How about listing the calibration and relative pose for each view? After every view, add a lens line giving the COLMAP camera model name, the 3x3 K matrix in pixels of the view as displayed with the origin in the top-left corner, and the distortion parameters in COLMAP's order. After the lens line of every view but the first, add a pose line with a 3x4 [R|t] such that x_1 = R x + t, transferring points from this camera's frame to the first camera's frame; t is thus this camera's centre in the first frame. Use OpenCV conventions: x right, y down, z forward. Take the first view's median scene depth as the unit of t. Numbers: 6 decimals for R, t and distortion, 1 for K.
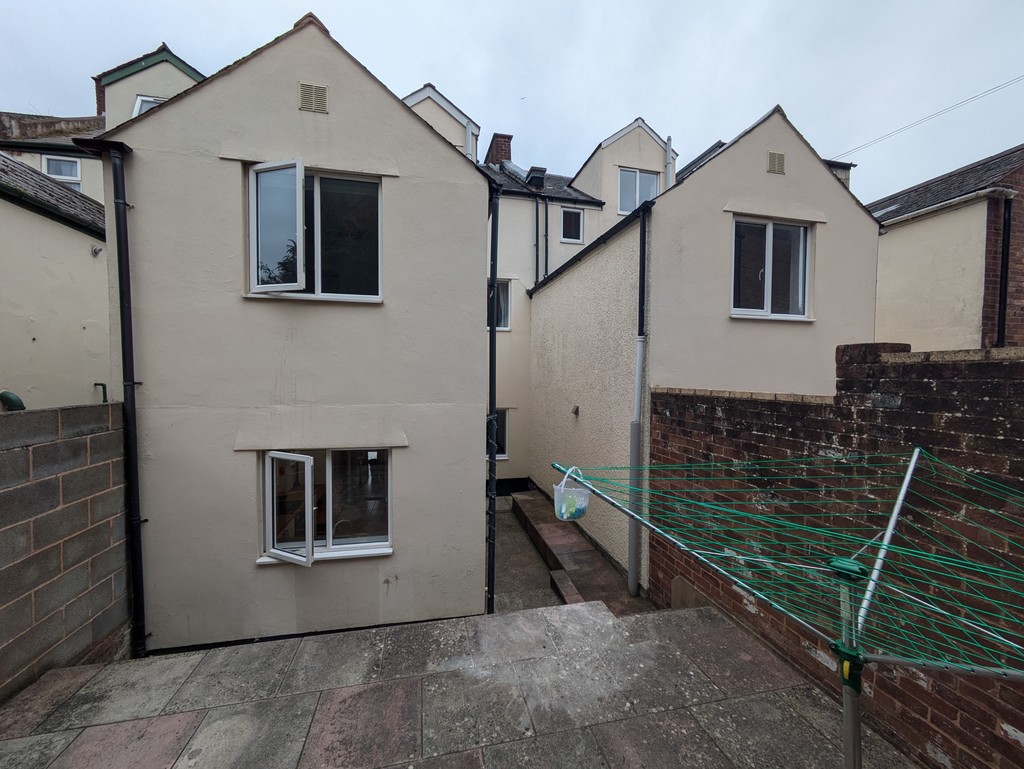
lens RADIAL K [[408.1, 0, 511.8], [0, 408.1, 386.8], [0, 0, 1]] dist [0.000797, 0.000225]
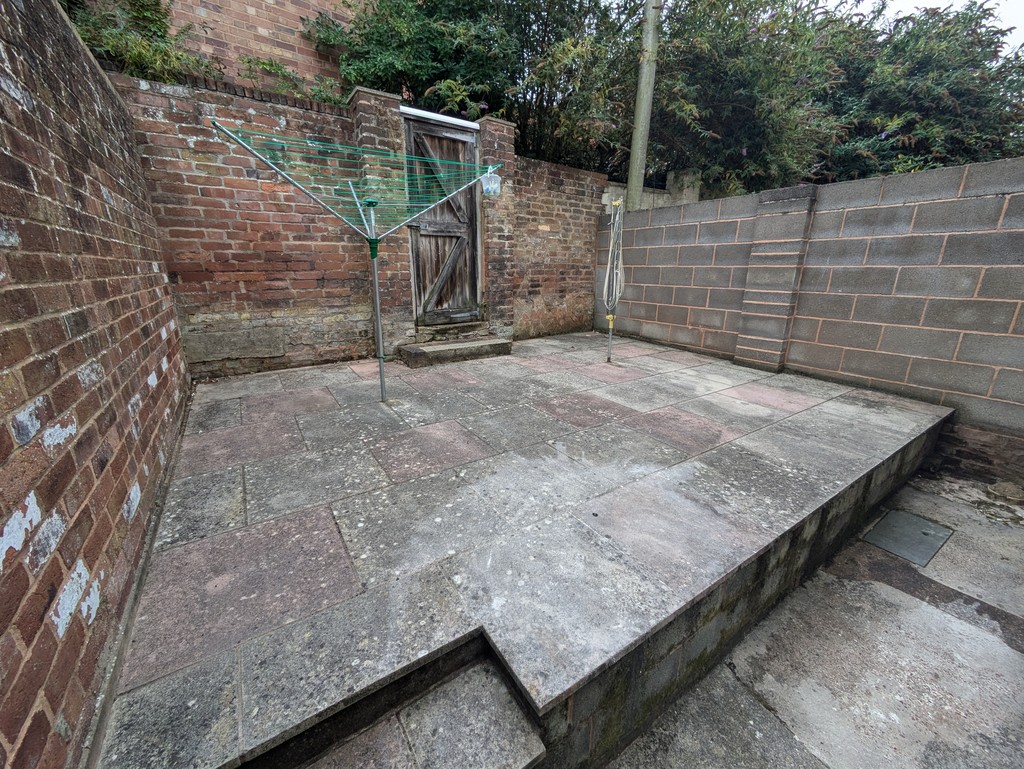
lens RADIAL K [[408.1, 0, 511.6], [0, 408.1, 385.3], [0, 0, 1]] dist [0.000797, 0.000225]
pose [[-0.934736, 0.093414, -0.342845, 0.437340], [-0.016578, 0.952312, 0.304674, 0.318435], [0.354956, 0.290473, -0.888612, 1.643056]]
